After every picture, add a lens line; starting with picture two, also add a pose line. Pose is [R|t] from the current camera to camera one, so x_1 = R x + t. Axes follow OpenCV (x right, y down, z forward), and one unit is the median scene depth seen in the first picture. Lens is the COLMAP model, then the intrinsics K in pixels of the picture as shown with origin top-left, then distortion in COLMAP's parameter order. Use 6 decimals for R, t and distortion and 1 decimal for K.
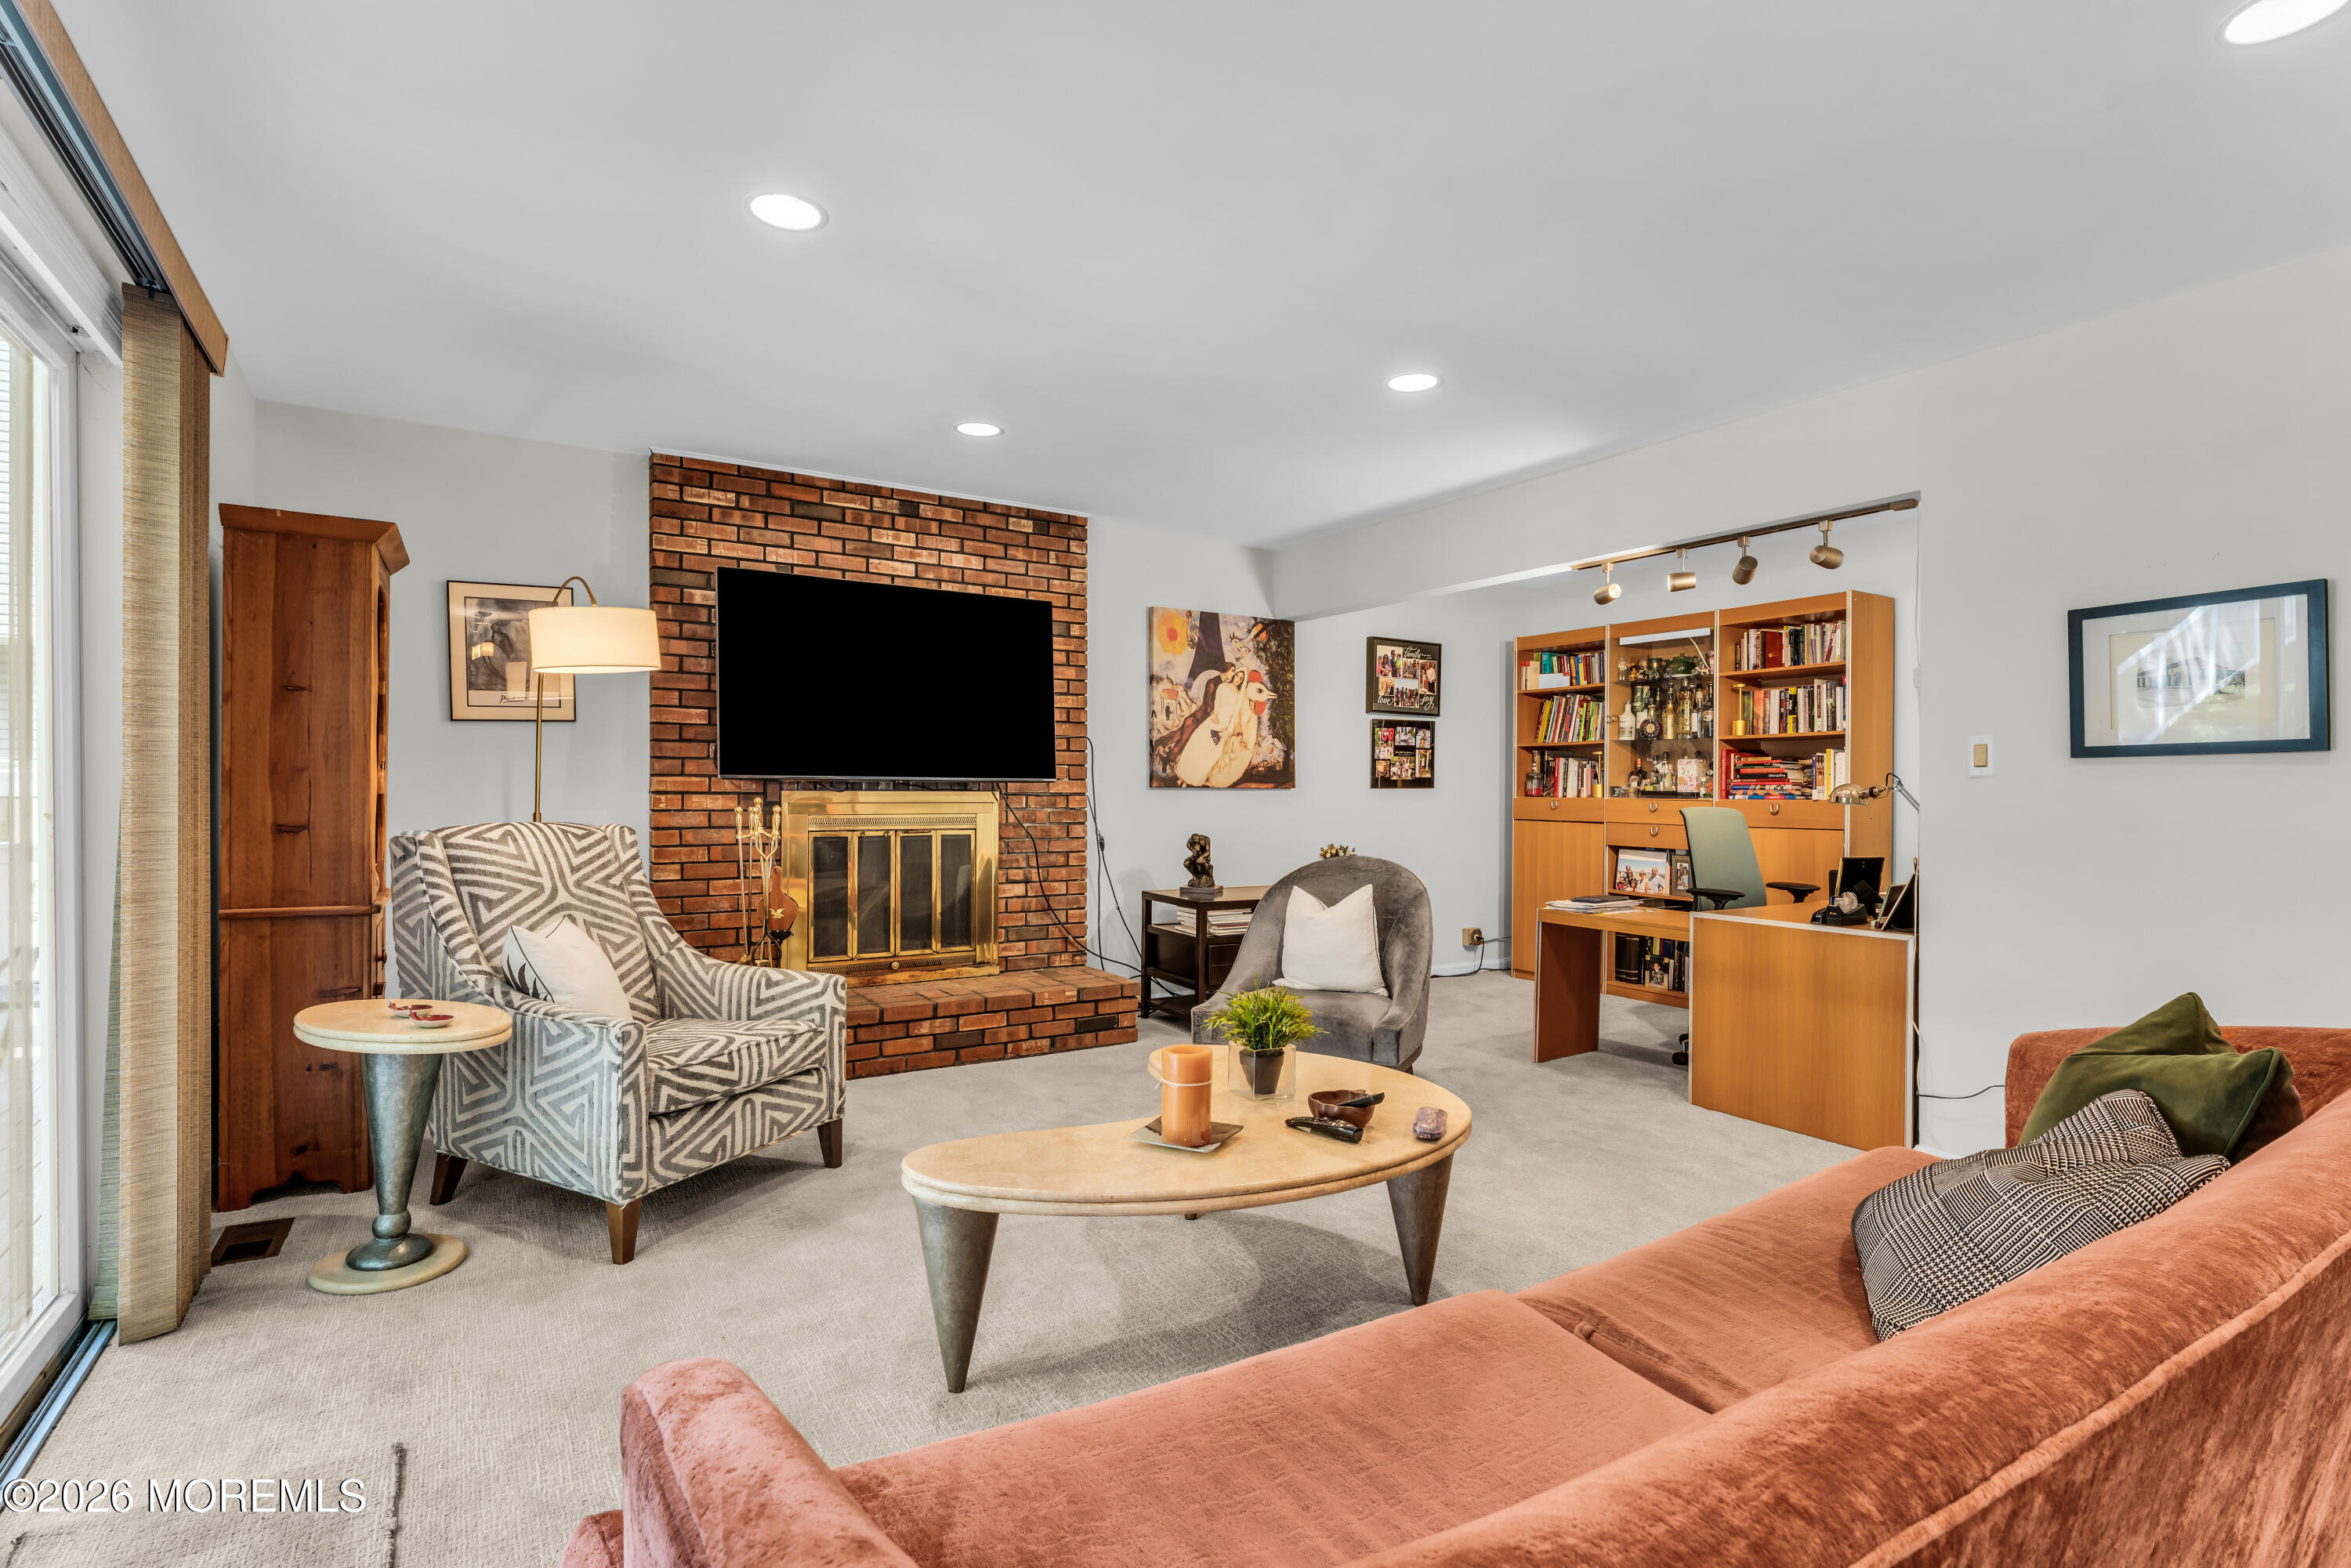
lens RADIAL K [[1122.7, 0, 1170.2], [0, 1122.7, 796.5], [0, 0, 1]] dist [-0.000003, -0.000068]
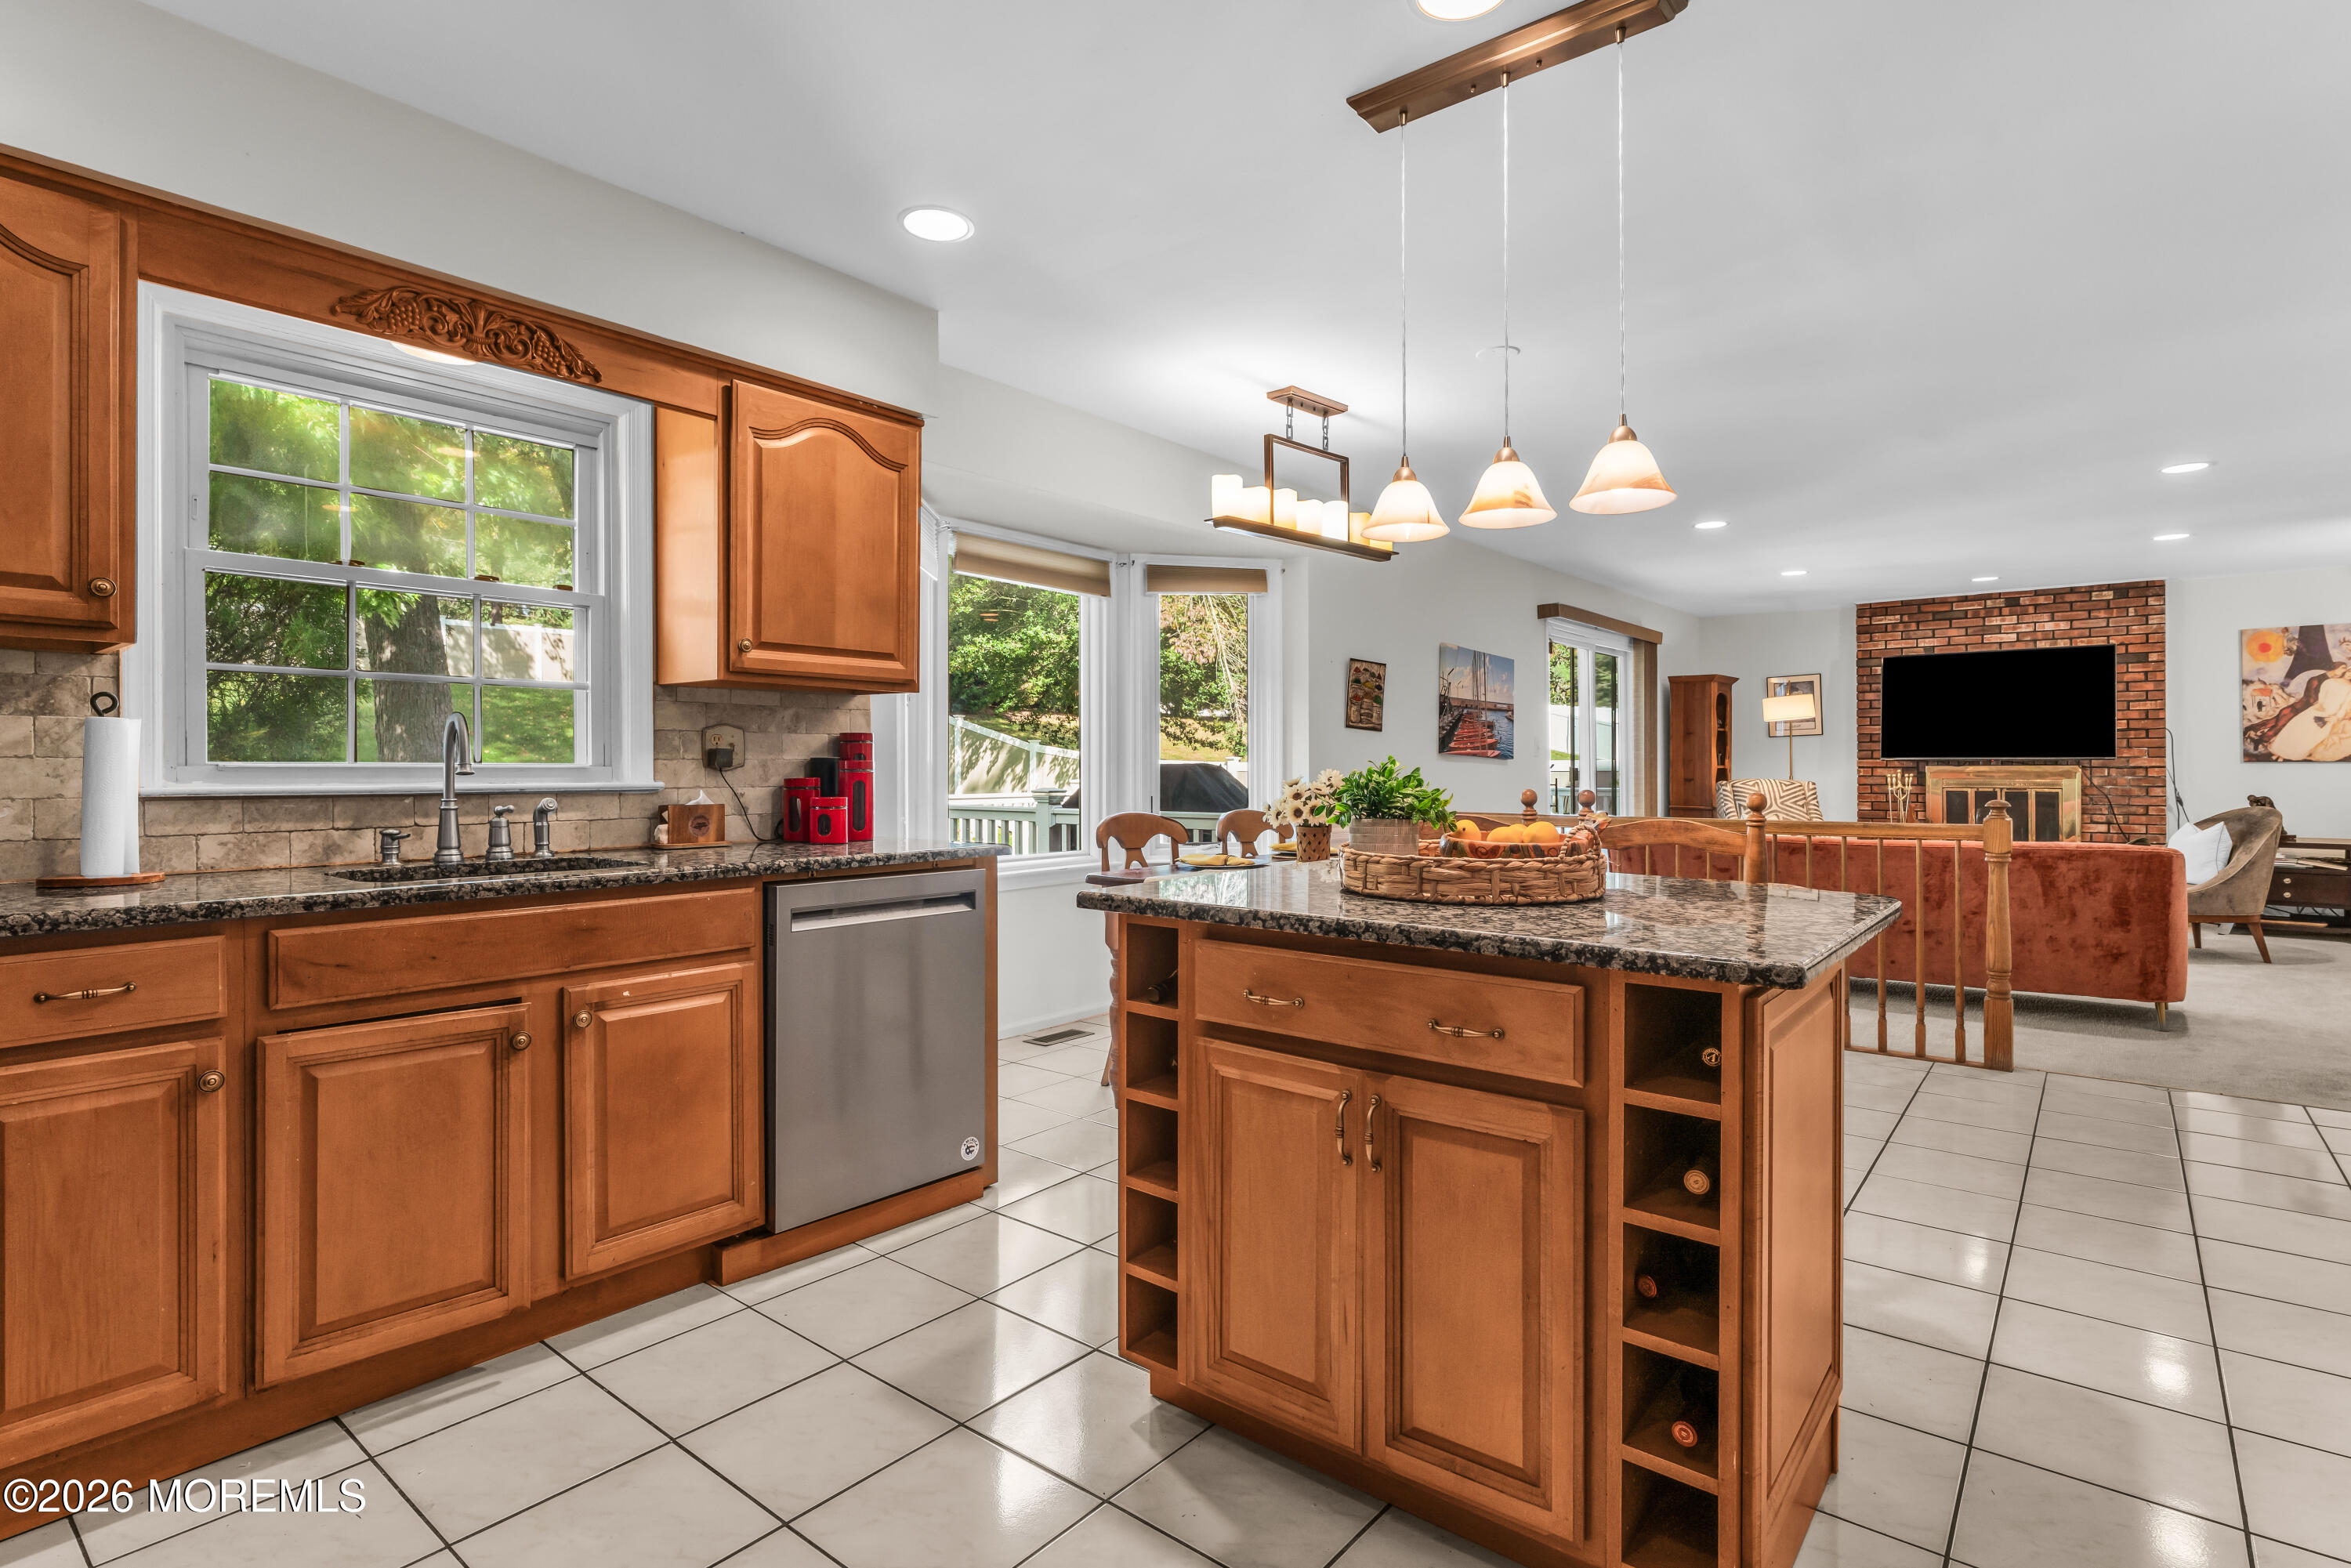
lens RADIAL K [[1156.9, 0, 1175.5], [0, 1156.9, 769.6], [0, 0, 1]] dist [-0.001273, 0.000594]
pose [[0.318086, -0.002977, -0.948057, 1.008246], [0.000287, 0.999995, -0.003044, 0.006021], [0.948062, 0.000696, 0.318085, -0.758364]]
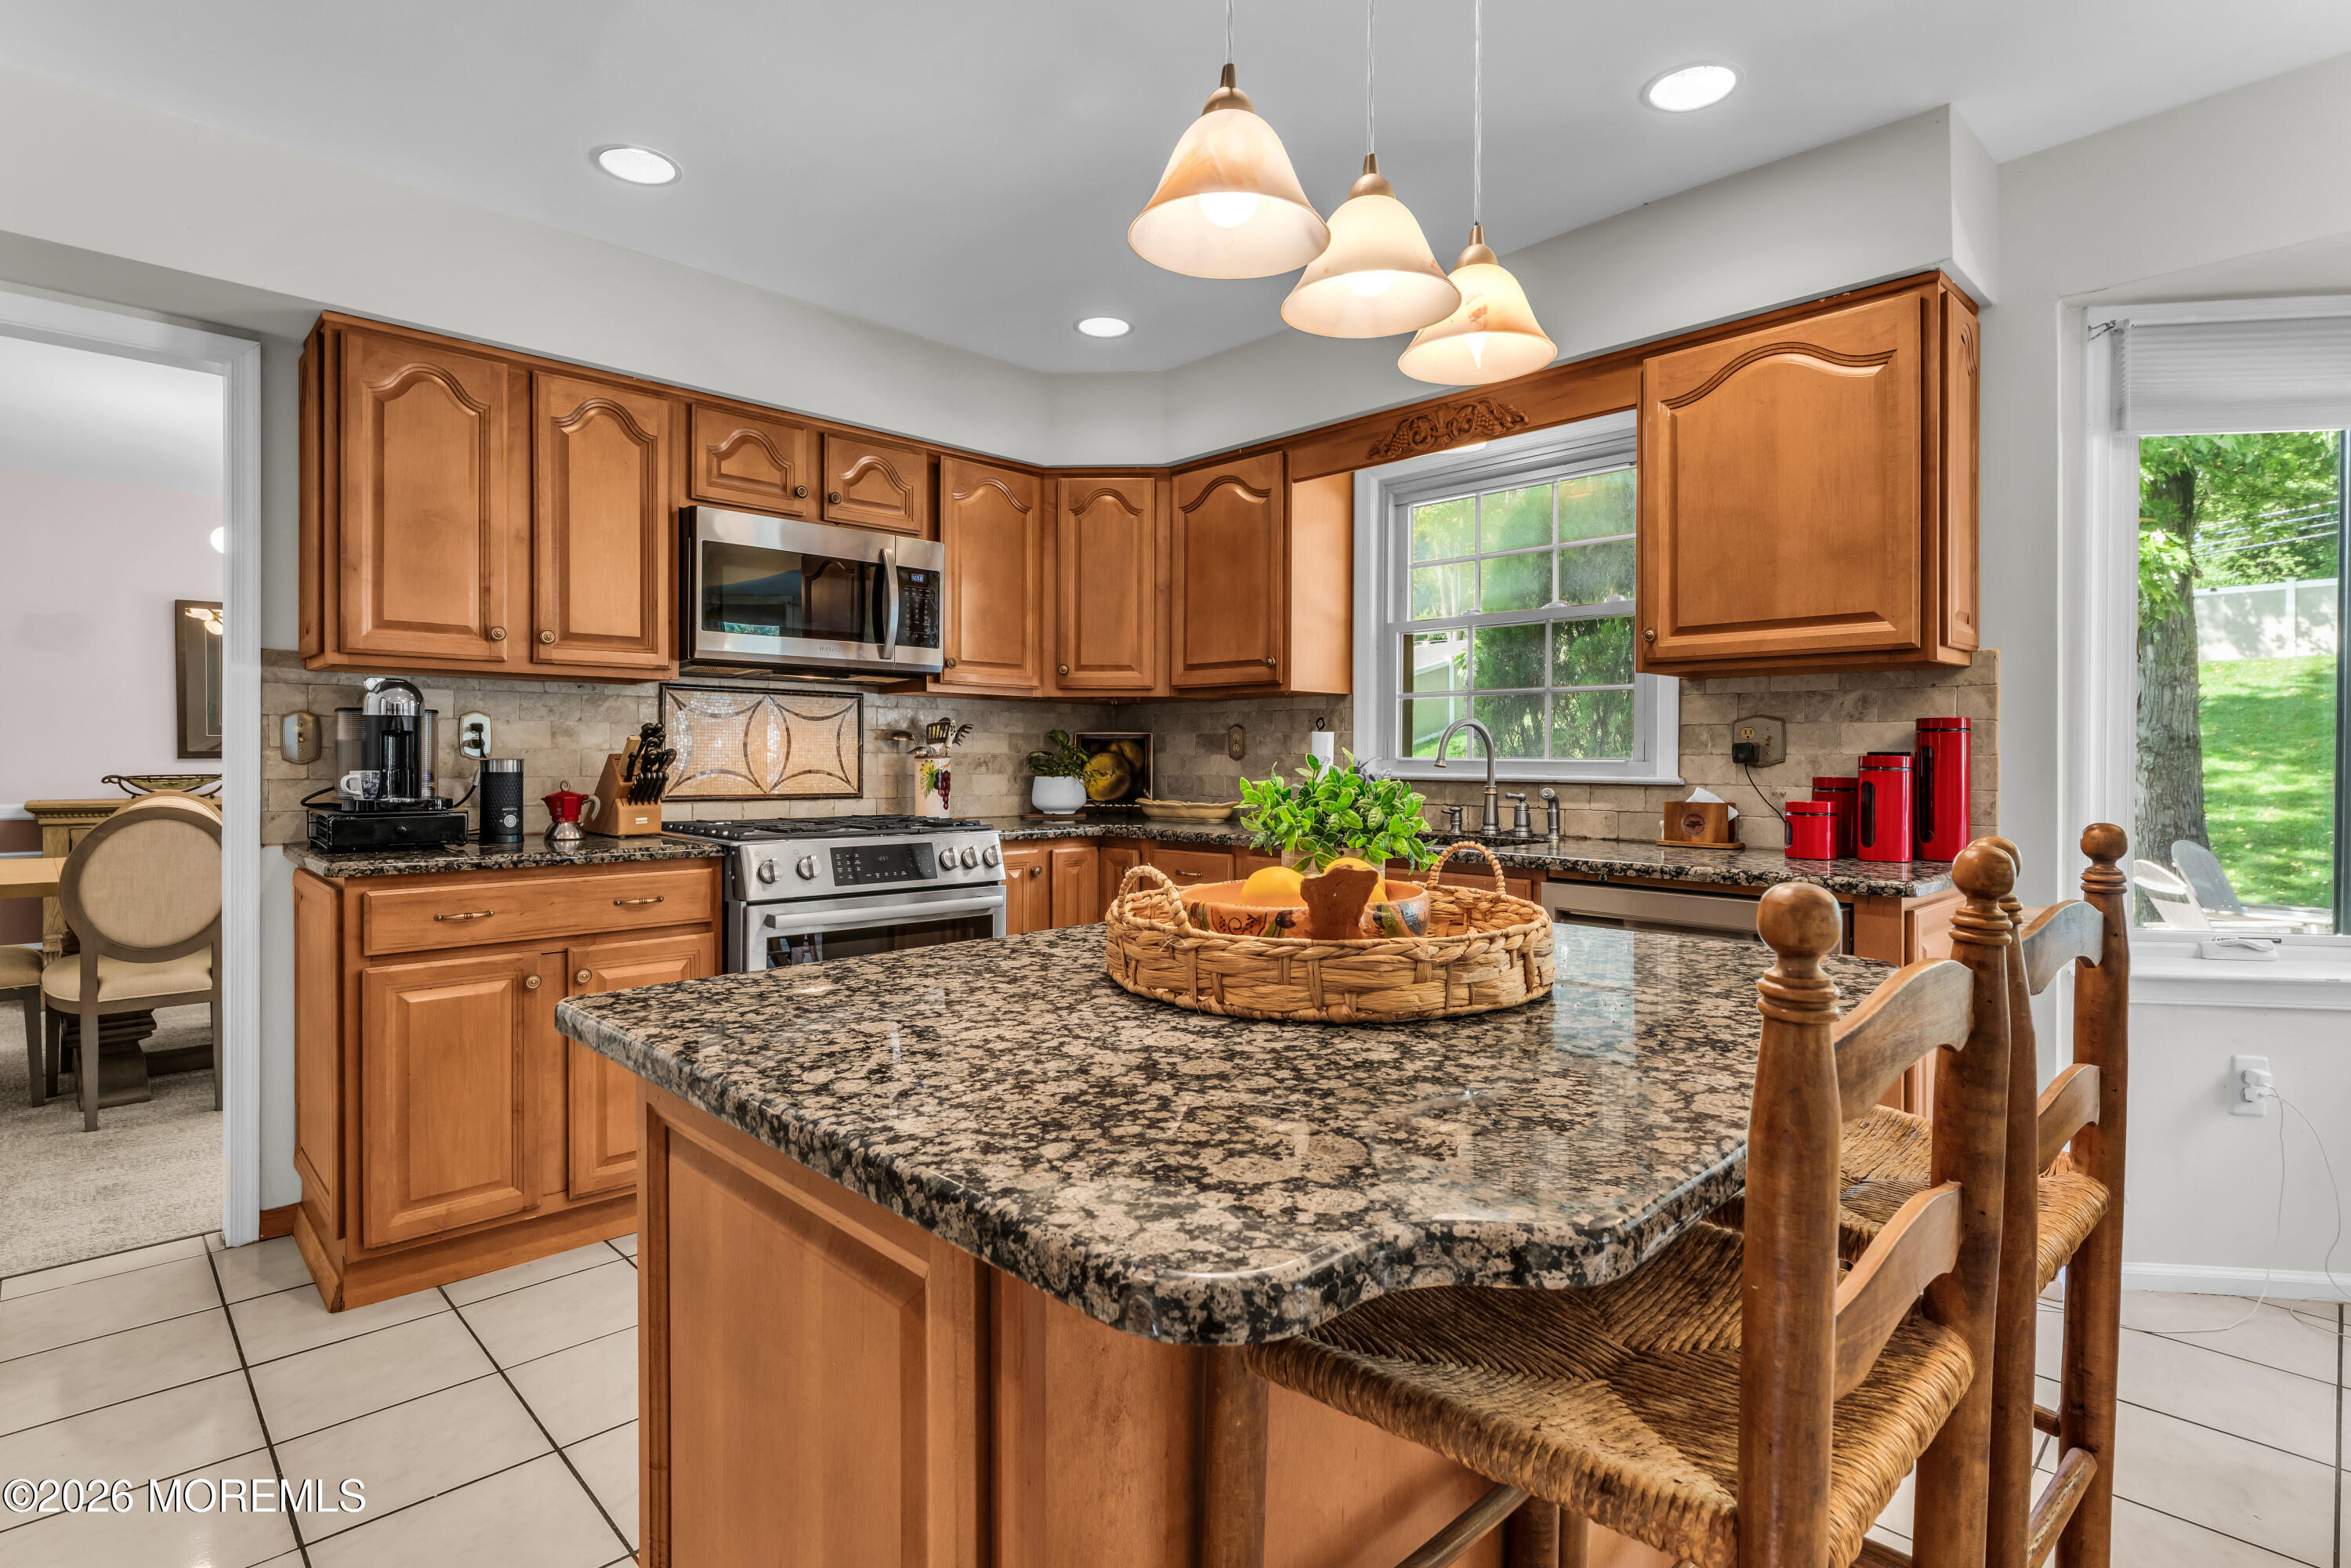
lens RADIAL K [[1144.6, 0, 1170.0], [0, 1144.6, 757.9], [0, 0, 1]] dist [-0.002342, 0.000149]
pose [[-0.978073, -0.009270, -0.208057, 0.741127], [-0.009702, 0.999952, 0.001057, 0.002477], [0.208038, 0.003052, -0.978116, -0.315460]]
